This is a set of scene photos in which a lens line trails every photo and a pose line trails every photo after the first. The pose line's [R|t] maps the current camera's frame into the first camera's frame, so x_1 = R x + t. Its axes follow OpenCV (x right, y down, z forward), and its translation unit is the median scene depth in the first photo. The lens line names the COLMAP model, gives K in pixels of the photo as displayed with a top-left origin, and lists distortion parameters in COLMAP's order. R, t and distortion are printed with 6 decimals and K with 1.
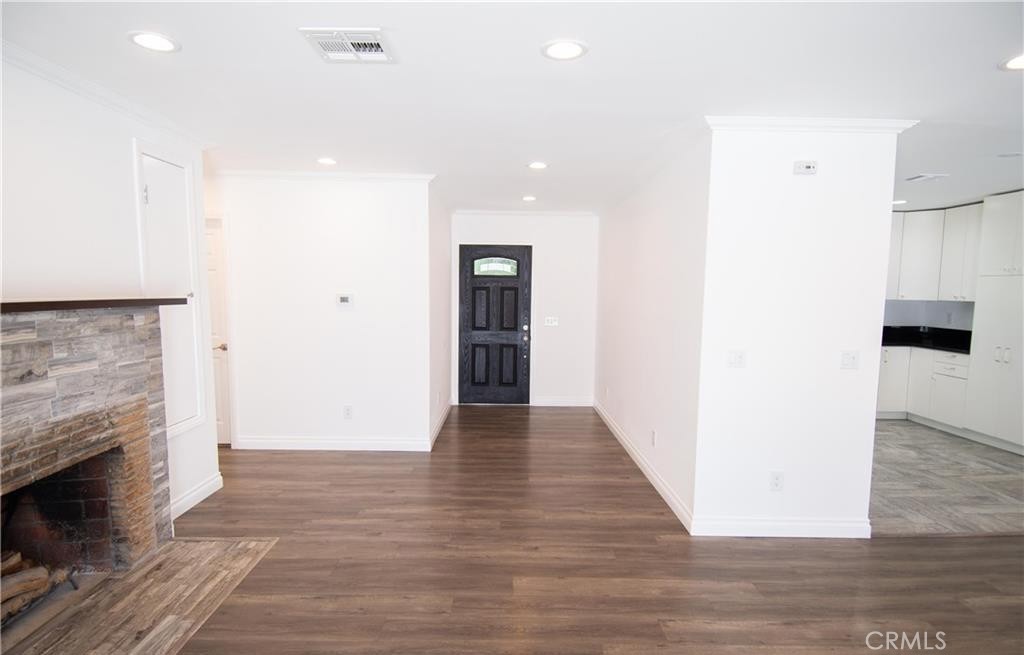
lens RADIAL K [[536.6, 0, 512.0], [0, 536.6, 327.5], [0, 0, 1]] dist [0.000159, 0.000021]
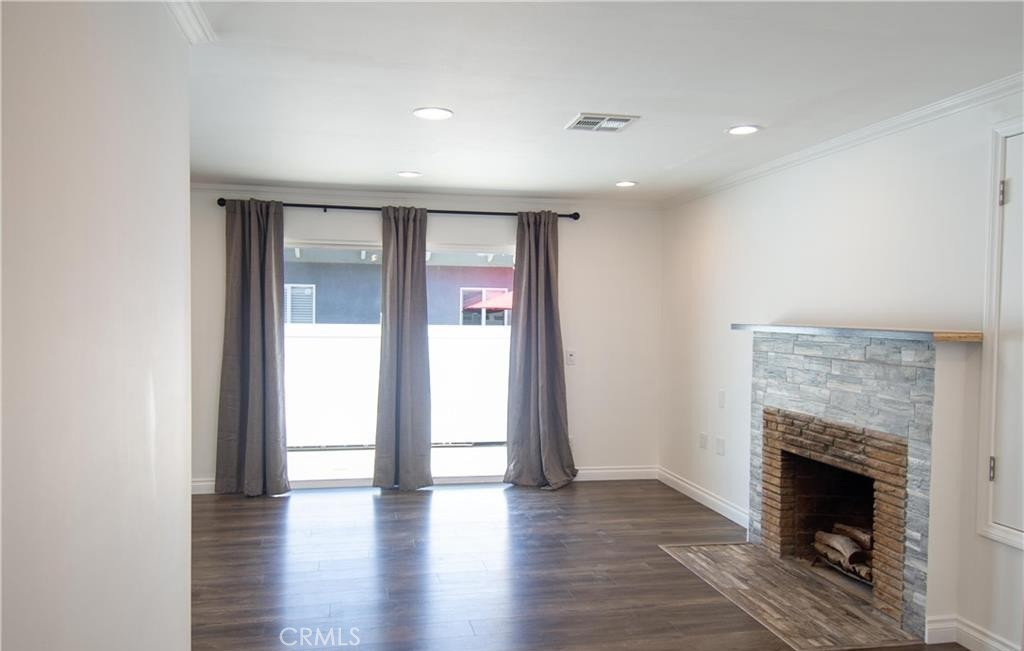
lens RADIAL K [[785.6, 0, 512.0], [0, 785.6, 325.5], [0, 0, 1]] dist [-0.000746, -0.000522]
pose [[-0.979758, -0.017501, -0.199417, 0.215765], [-0.036089, 0.995291, 0.089960, -0.167642], [0.196904, 0.095336, -0.975777, 2.293717]]
